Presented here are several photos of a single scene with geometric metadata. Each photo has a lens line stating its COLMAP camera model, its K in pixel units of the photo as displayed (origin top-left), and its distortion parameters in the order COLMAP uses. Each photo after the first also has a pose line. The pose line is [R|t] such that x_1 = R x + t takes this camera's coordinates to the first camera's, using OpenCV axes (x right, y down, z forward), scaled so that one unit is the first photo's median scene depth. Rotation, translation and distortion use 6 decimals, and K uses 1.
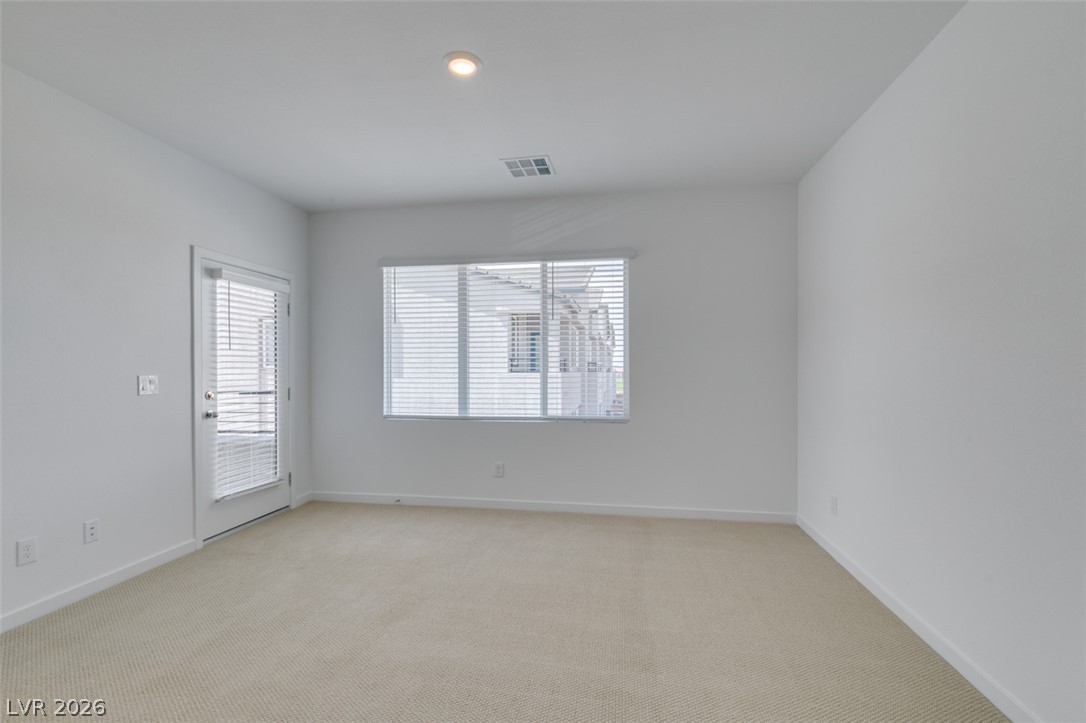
lens RADIAL K [[484.6, 0, 538.6], [0, 484.6, 364.8], [0, 0, 1]] dist [-0.000097, -0.000849]
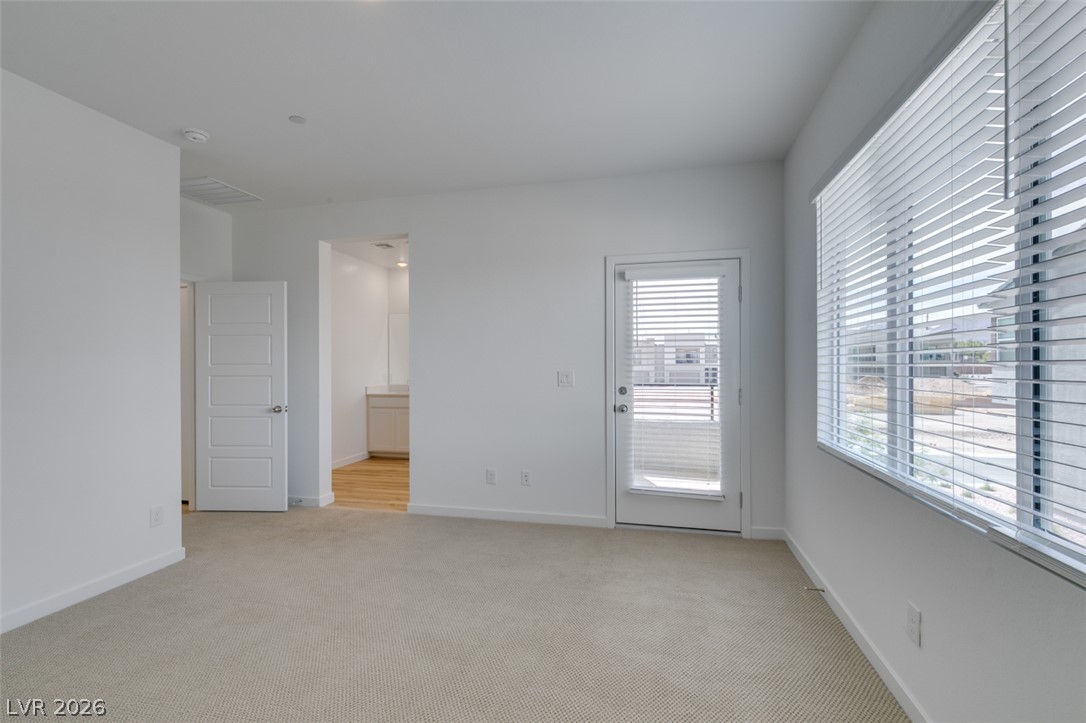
lens RADIAL K [[484.6, 0, 538.6], [0, 484.6, 364.8], [0, 0, 1]] dist [-0.000097, -0.000849]
pose [[-0.059073, 0.005061, -0.998241, 0.403928], [0.008614, 0.999953, 0.004559, -0.001034], [0.998217, -0.008329, -0.059114, 0.877826]]
